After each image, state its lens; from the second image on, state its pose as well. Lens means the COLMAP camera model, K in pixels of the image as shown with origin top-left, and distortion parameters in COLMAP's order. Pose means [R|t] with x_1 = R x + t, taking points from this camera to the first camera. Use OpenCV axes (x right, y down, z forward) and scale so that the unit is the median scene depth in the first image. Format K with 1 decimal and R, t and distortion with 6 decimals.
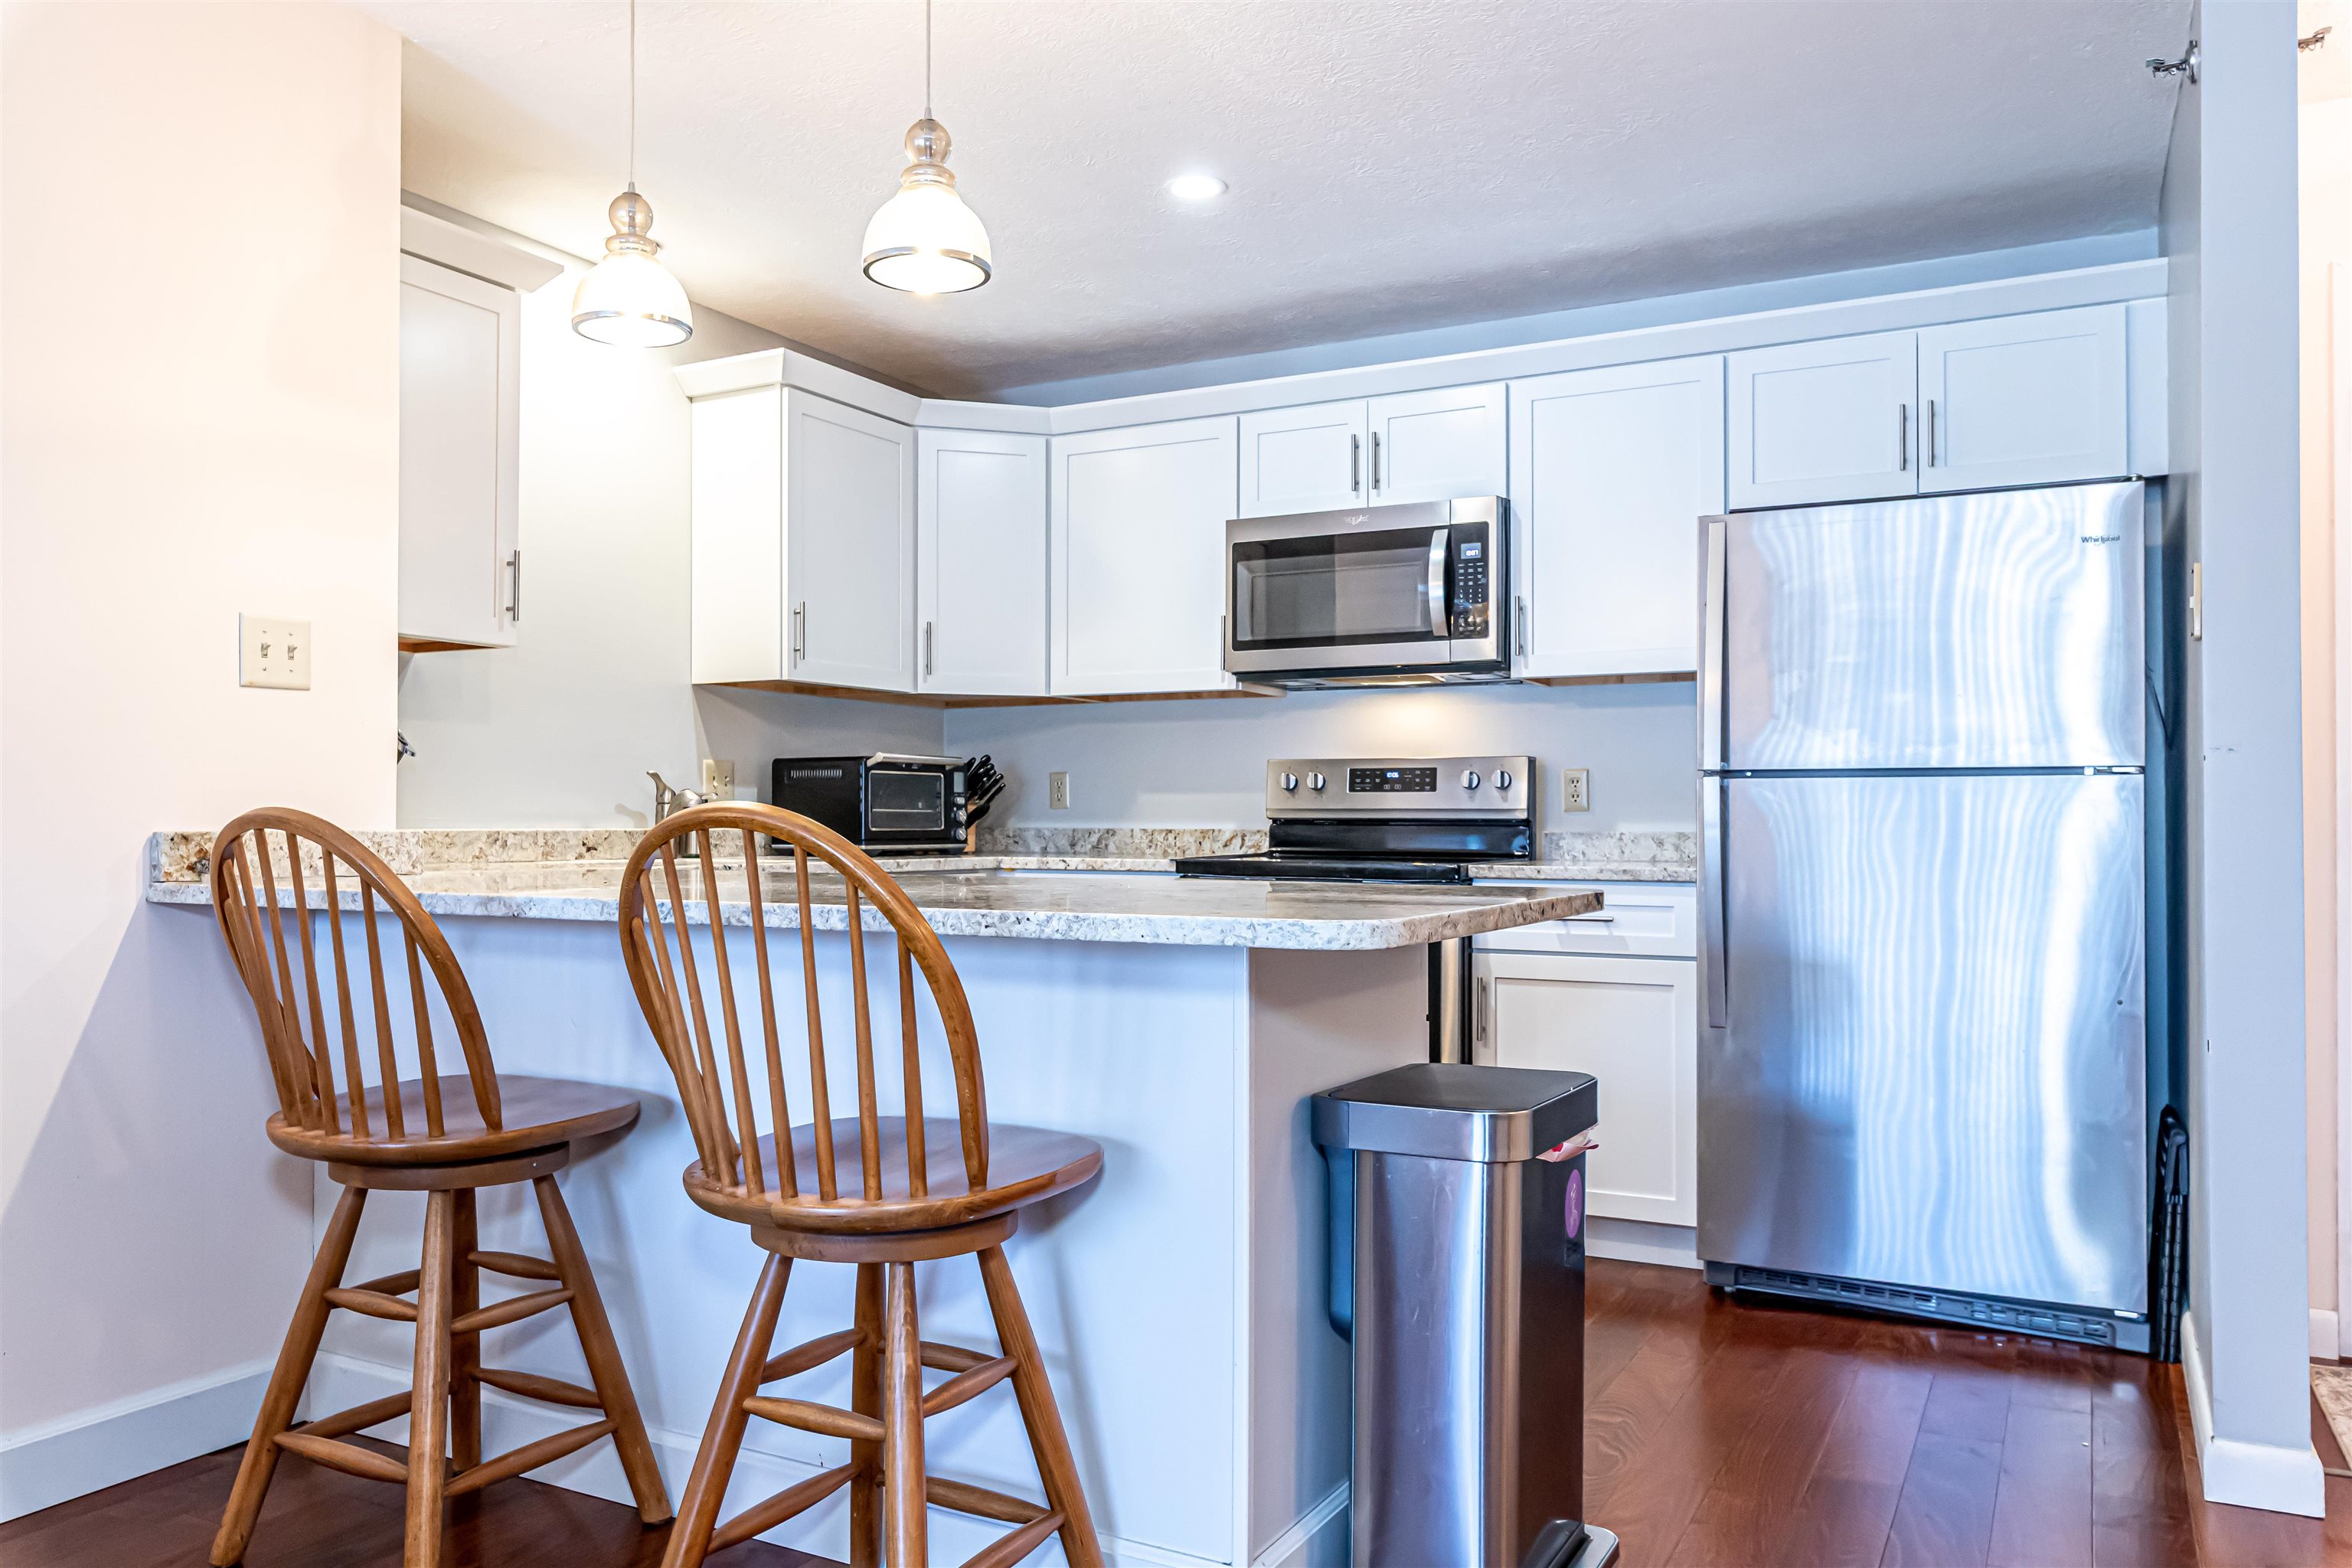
lens RADIAL K [[1763.8, 0, 1179.7], [0, 1763.8, 729.9], [0, 0, 1]] dist [-0.004030, 0.005106]
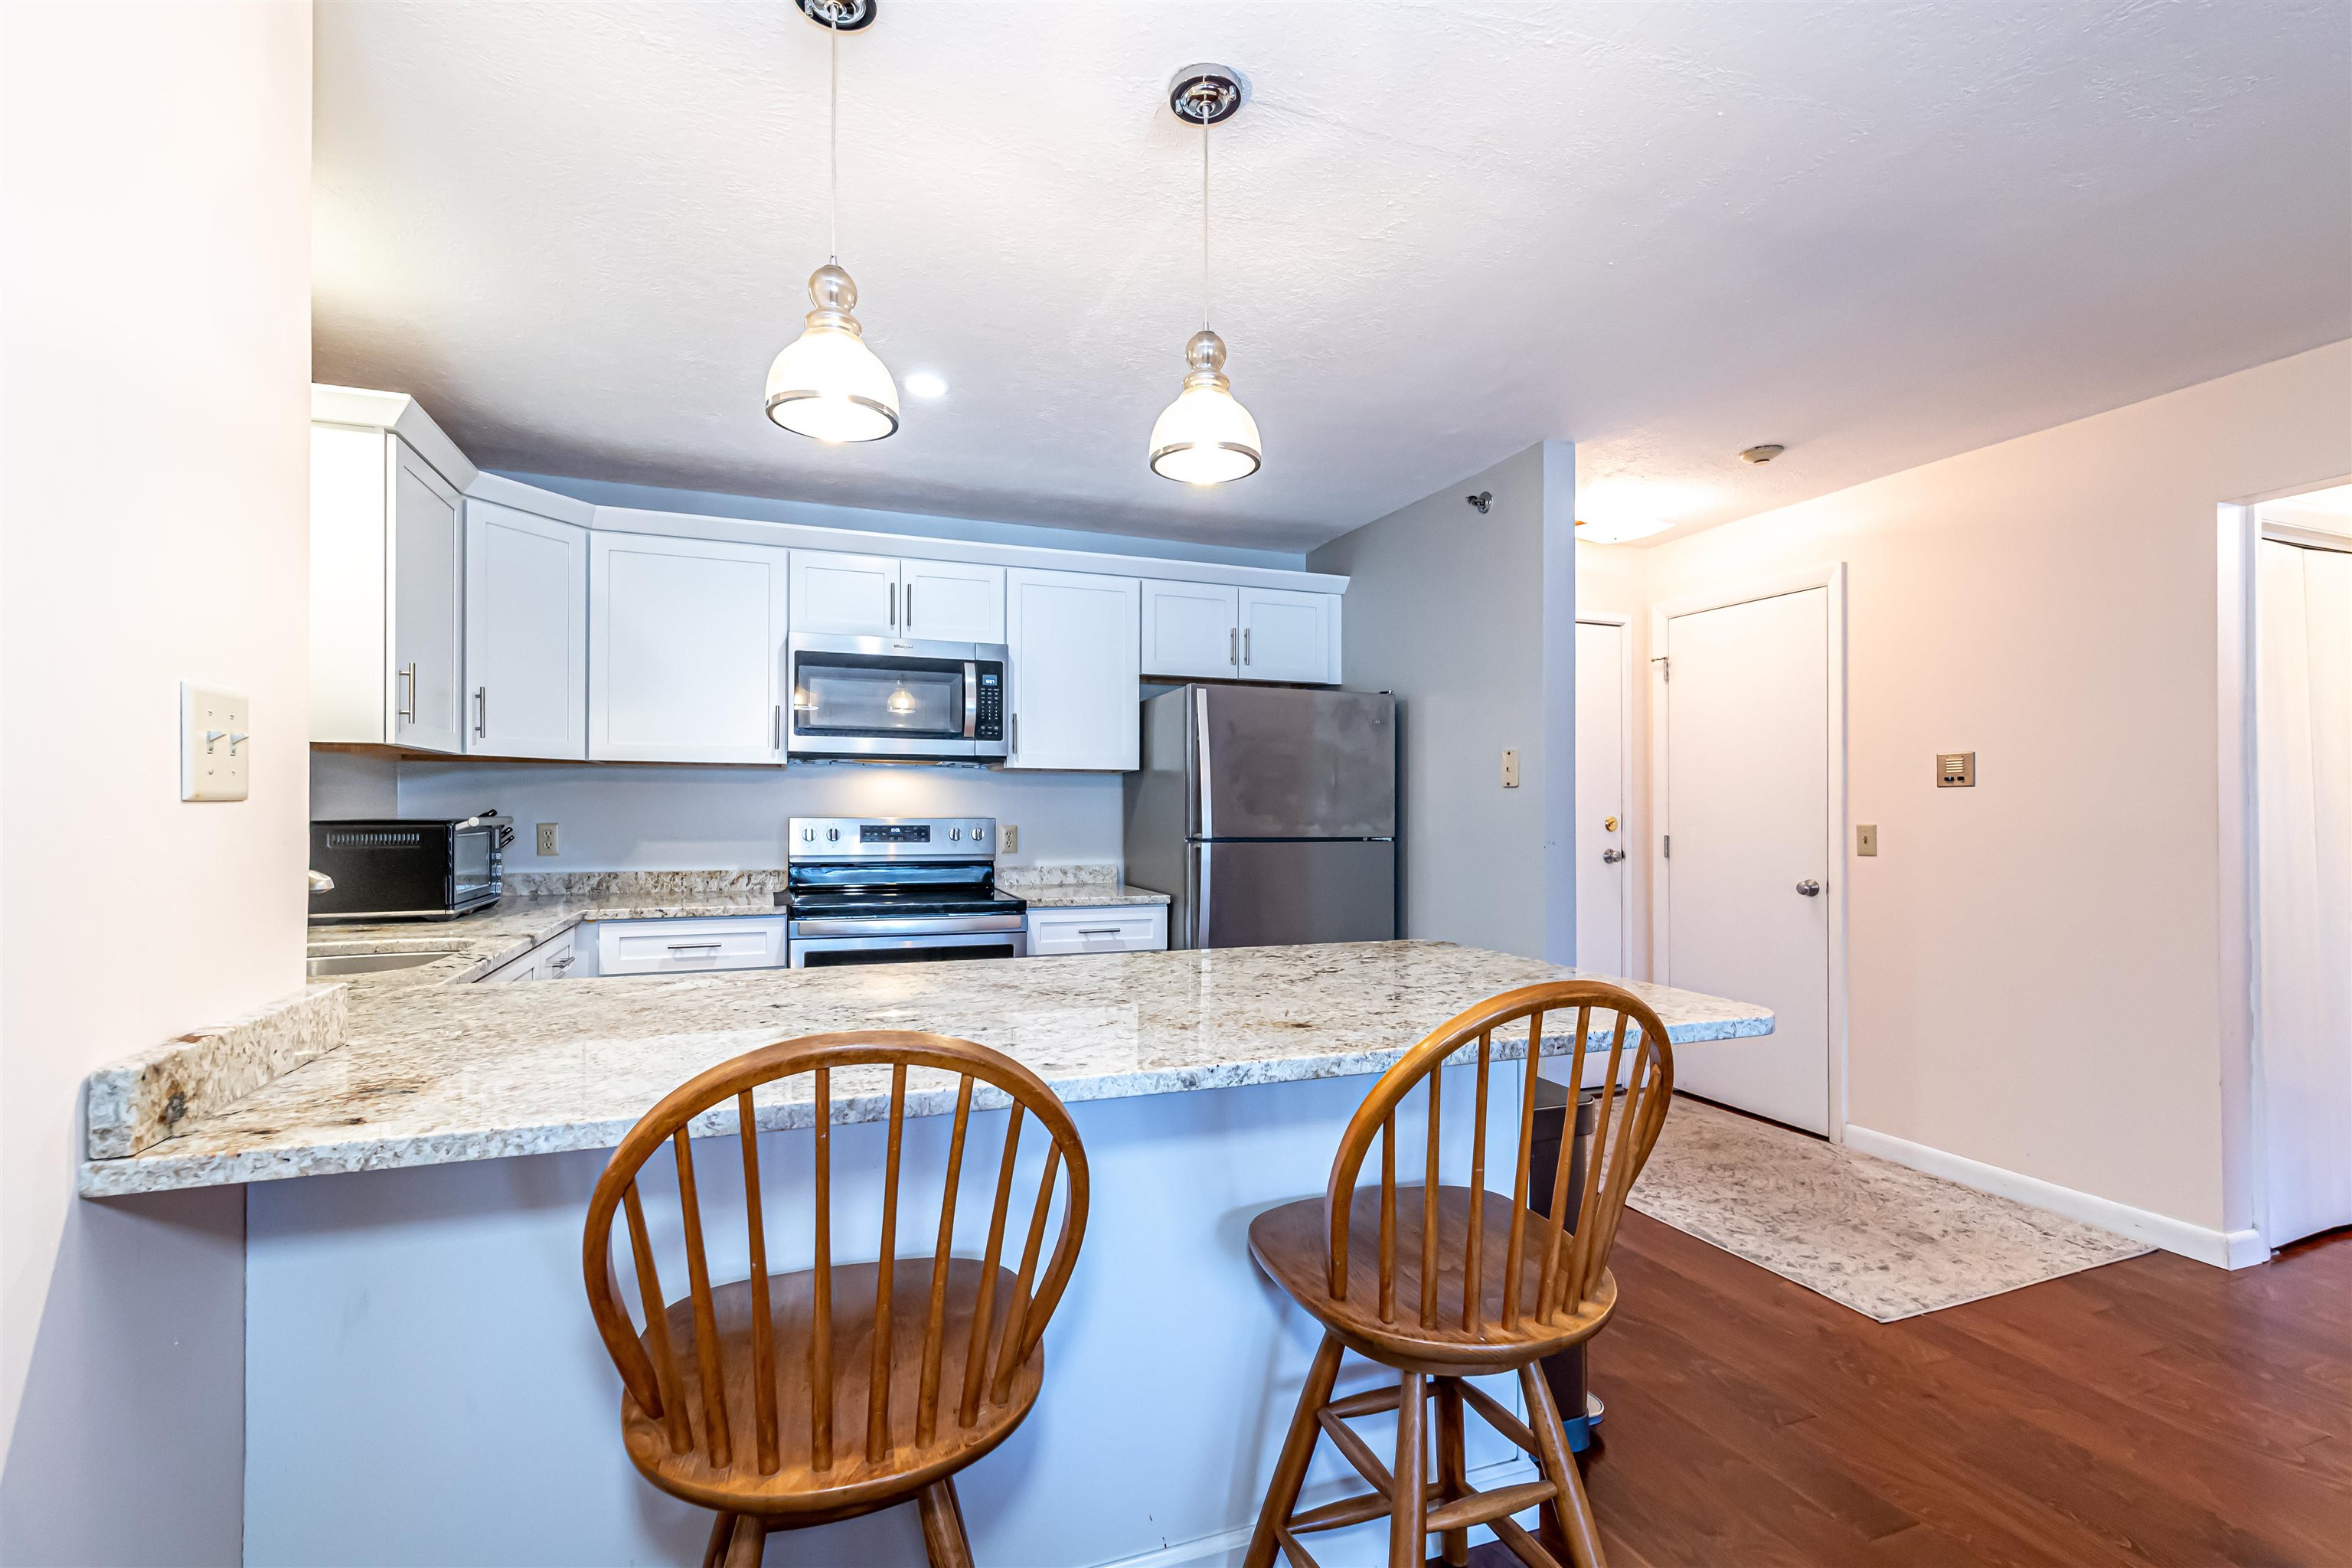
lens RADIAL K [[1030.0, 0, 1172.7], [0, 1030.0, 768.6], [0, 0, 1]] dist [0.002000, 0.000146]
pose [[0.647688, 0.029695, 0.761326, -0.384982], [-0.044092, 0.999026, -0.001455, -0.033841], [-0.760628, -0.032627, 0.648367, 0.329272]]
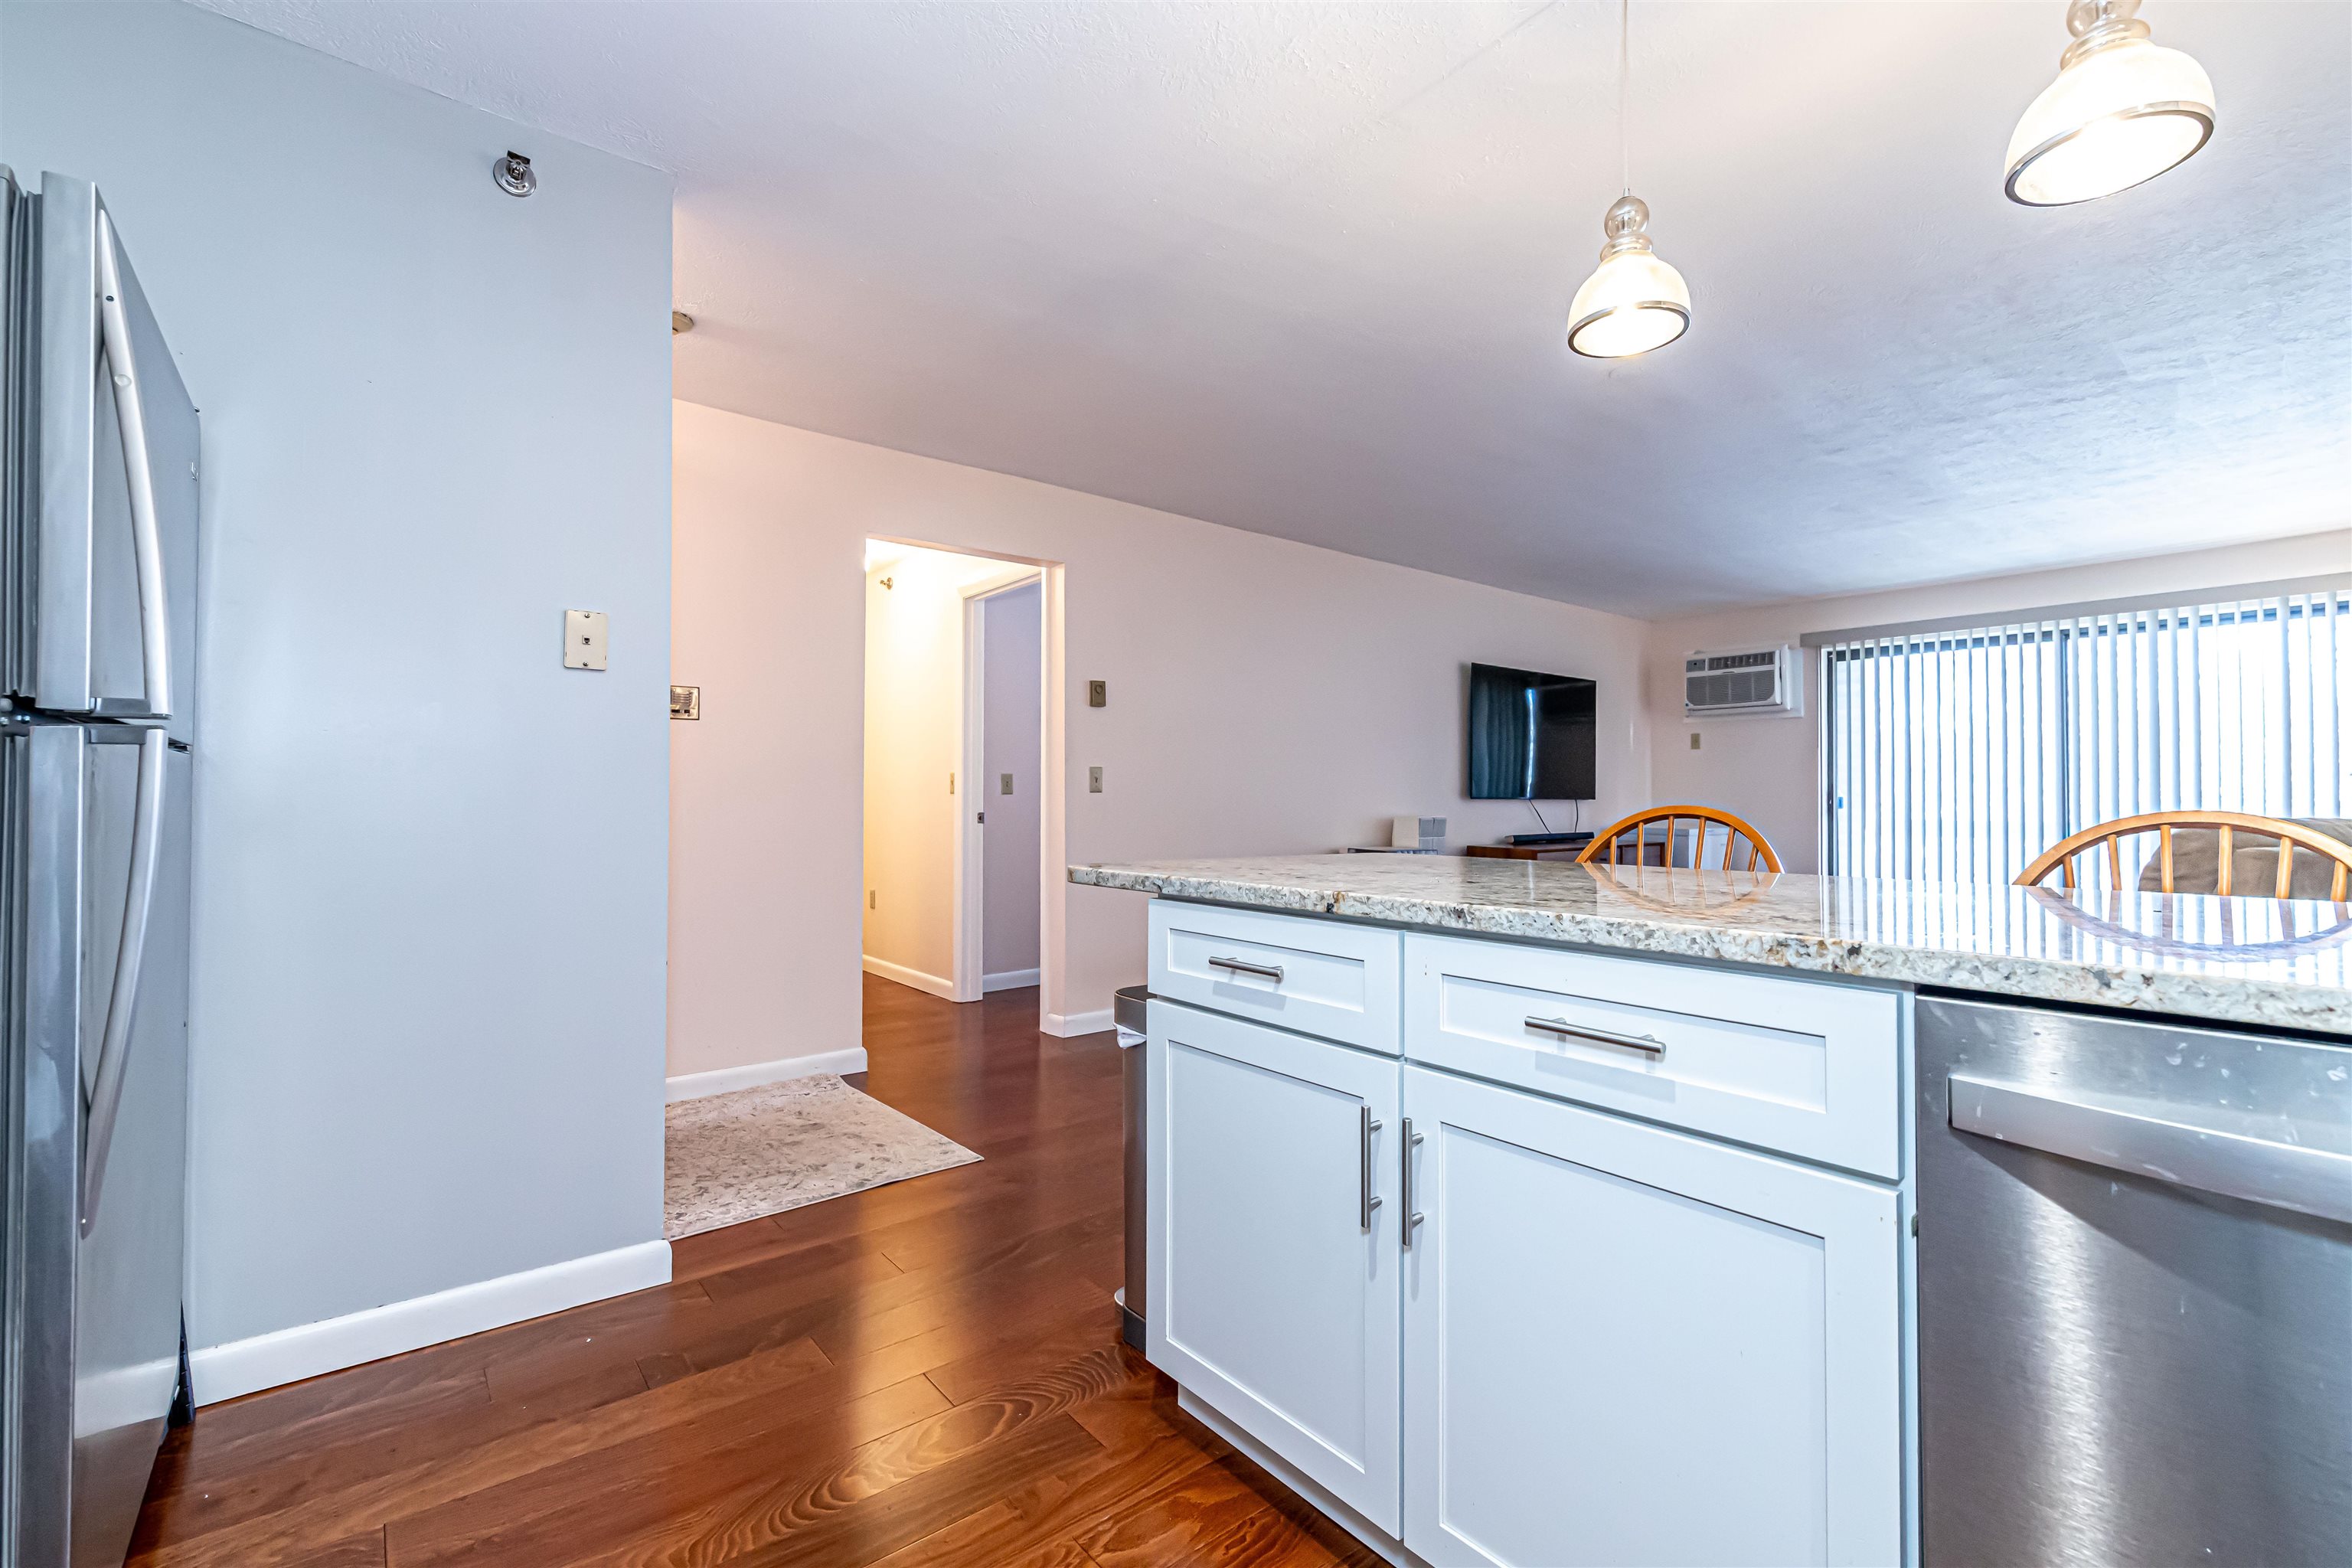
lens RADIAL K [[1053.3, 0, 1176.0], [0, 1053.3, 784.0], [0, 0, 1]] dist [0.000365, -0.001635]
pose [[-0.921560, 0.002106, 0.388231, -0.083457], [-0.018383, 0.998627, -0.049053, 0.035994], [-0.387801, -0.052342, -0.920256, 0.980042]]
